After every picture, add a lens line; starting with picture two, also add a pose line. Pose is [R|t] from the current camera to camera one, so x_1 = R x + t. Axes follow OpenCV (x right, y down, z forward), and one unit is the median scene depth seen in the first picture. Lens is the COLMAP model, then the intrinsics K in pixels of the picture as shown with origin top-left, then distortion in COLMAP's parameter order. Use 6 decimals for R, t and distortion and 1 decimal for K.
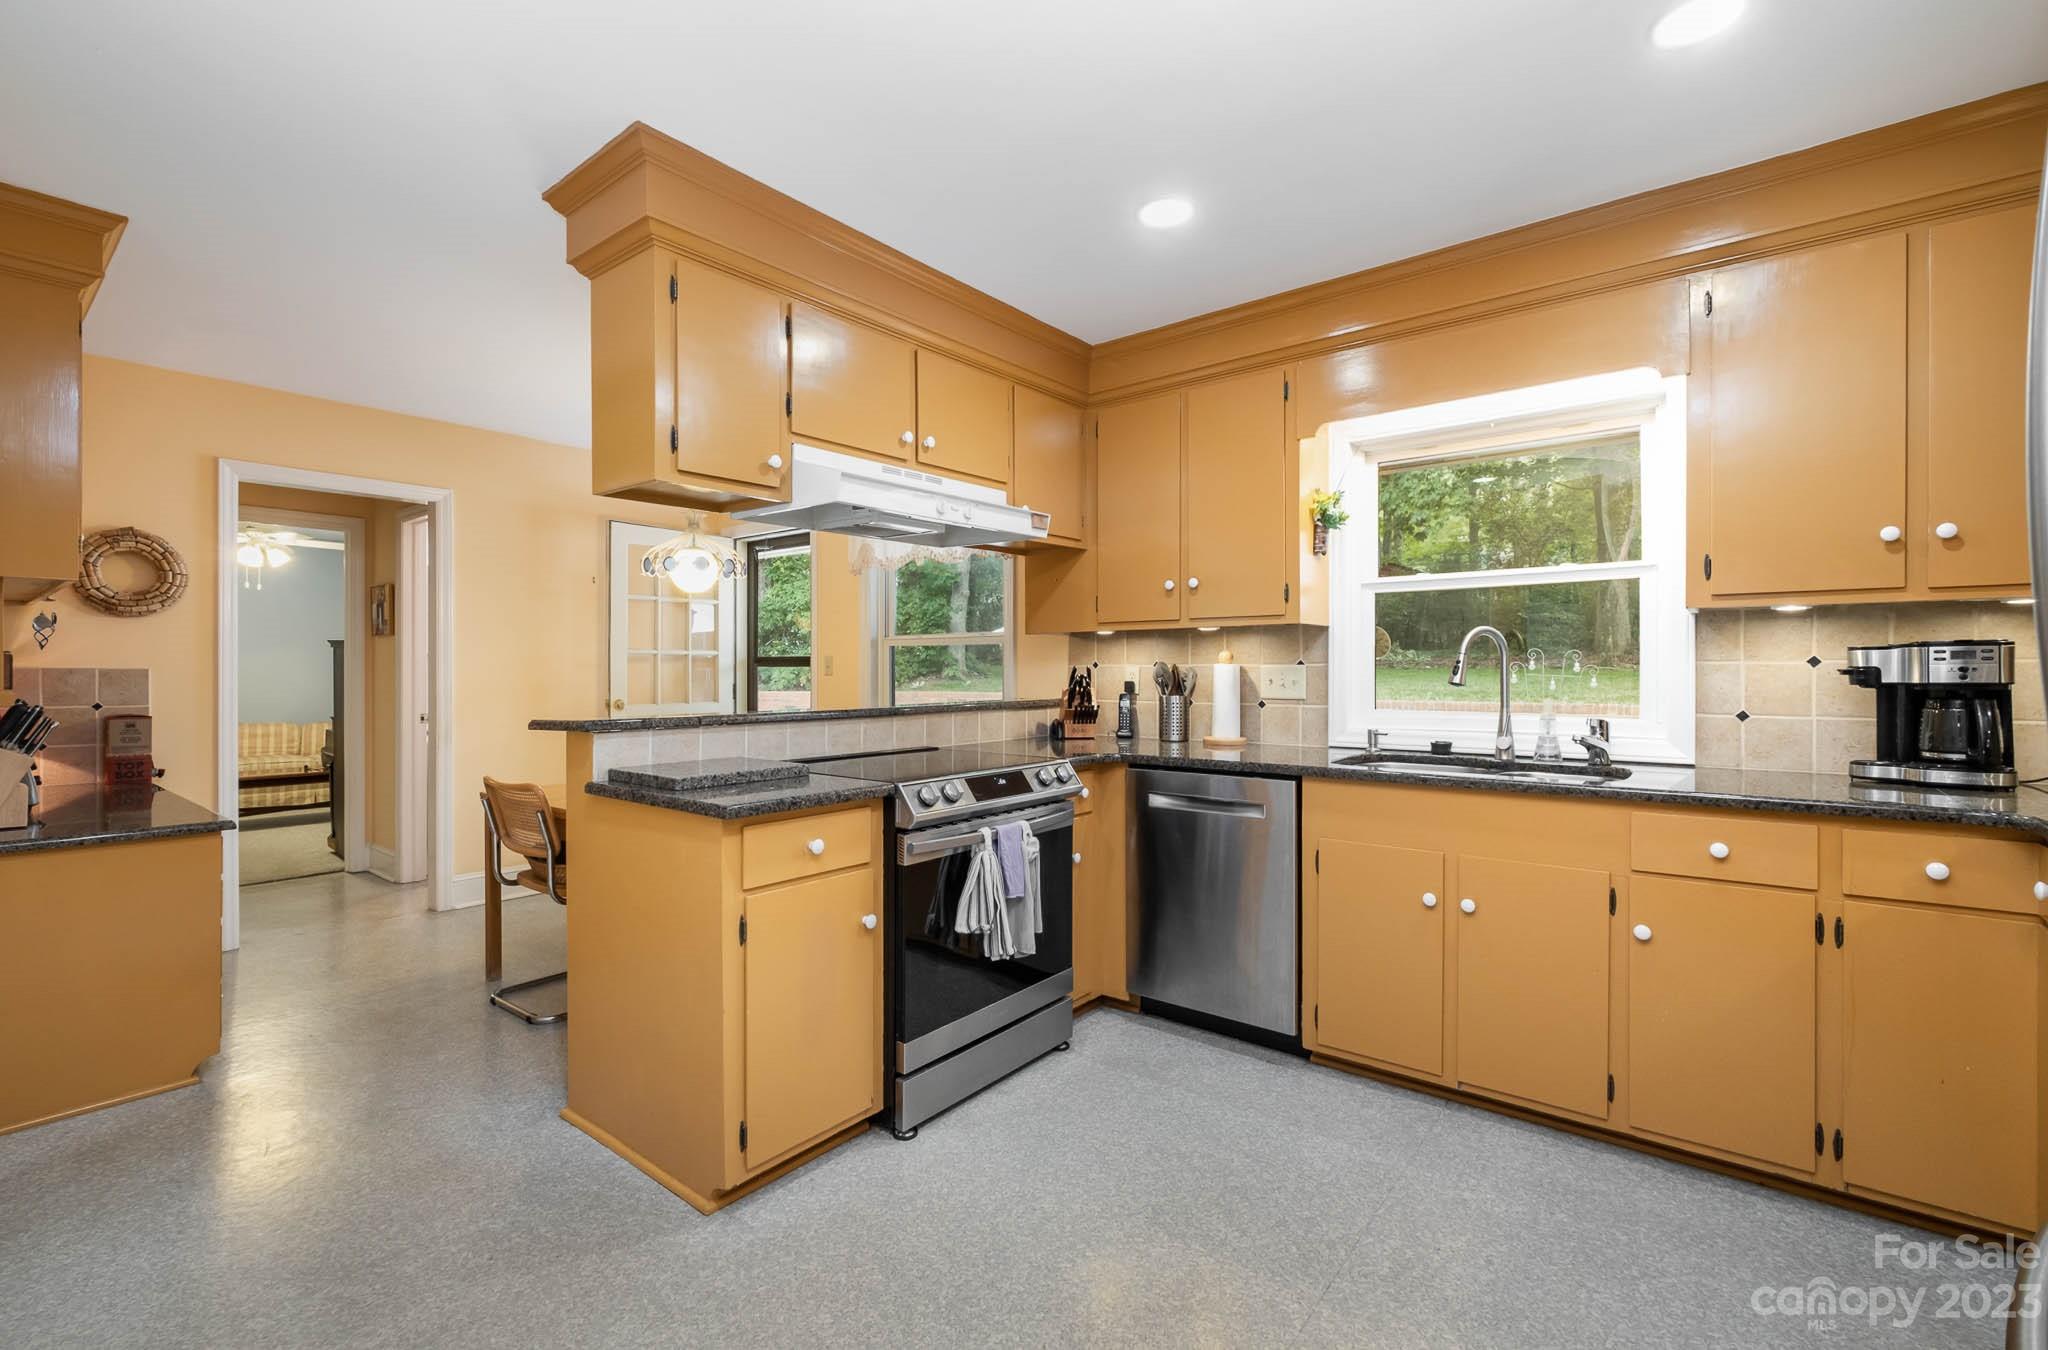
lens RADIAL K [[894.1, 0, 1016.3], [0, 894.1, 672.6], [0, 0, 1]] dist [-0.014531, -0.000331]
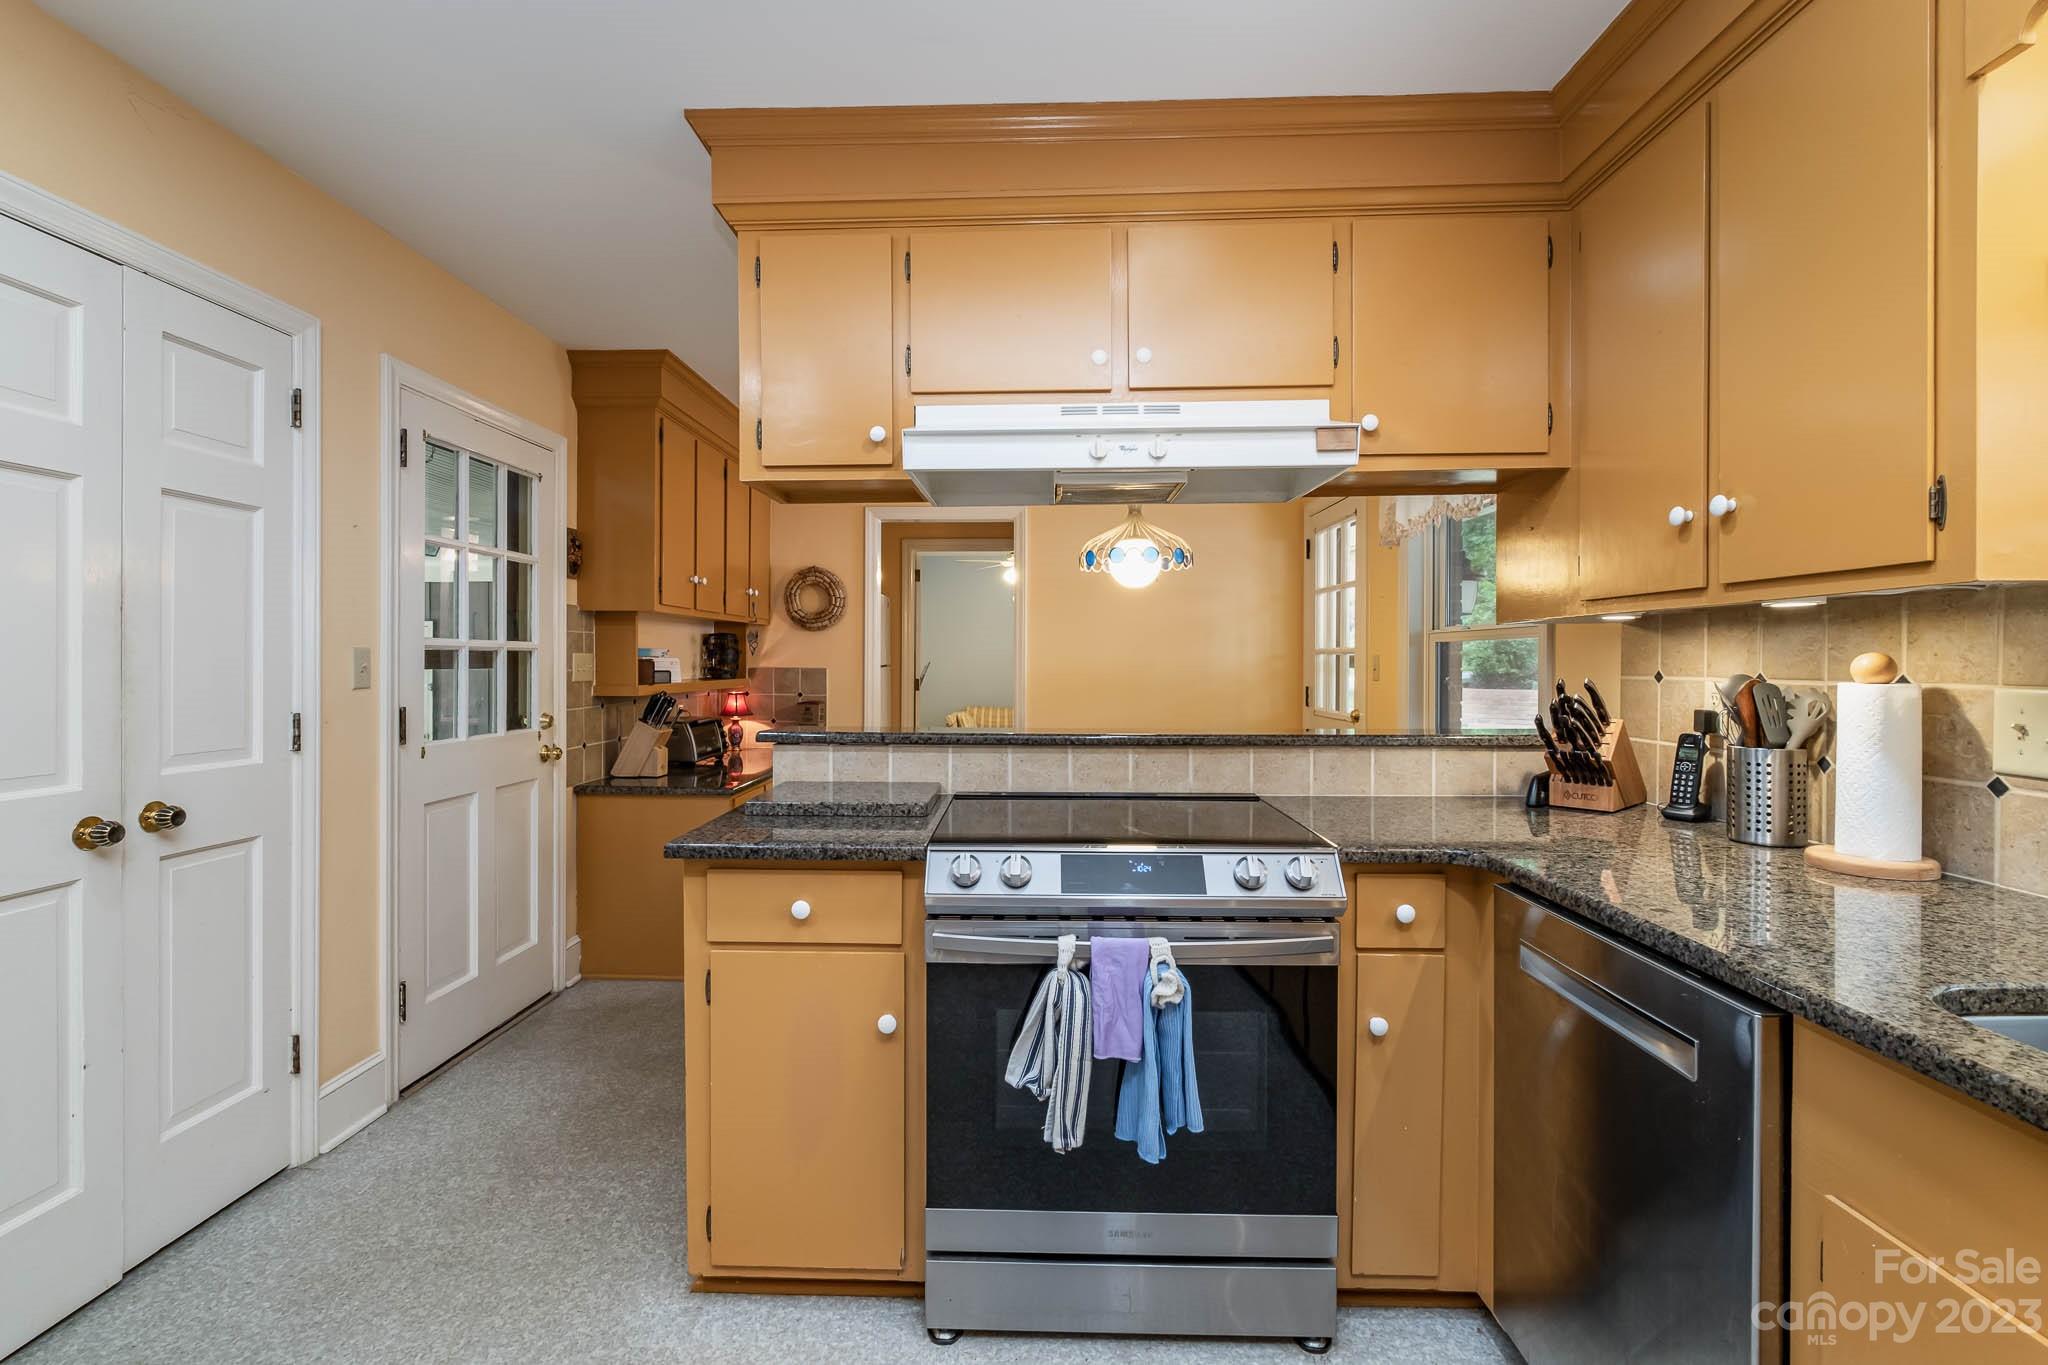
lens RADIAL K [[898.2, 0, 1019.4], [0, 898.2, 668.5], [0, 0, 1]] dist [-0.010495, 0.000579]
pose [[0.598878, 0.010520, -0.800771, 0.393215], [-0.005864, 0.999945, 0.008751, -0.021721], [0.800819, -0.000545, 0.598906, 0.497558]]
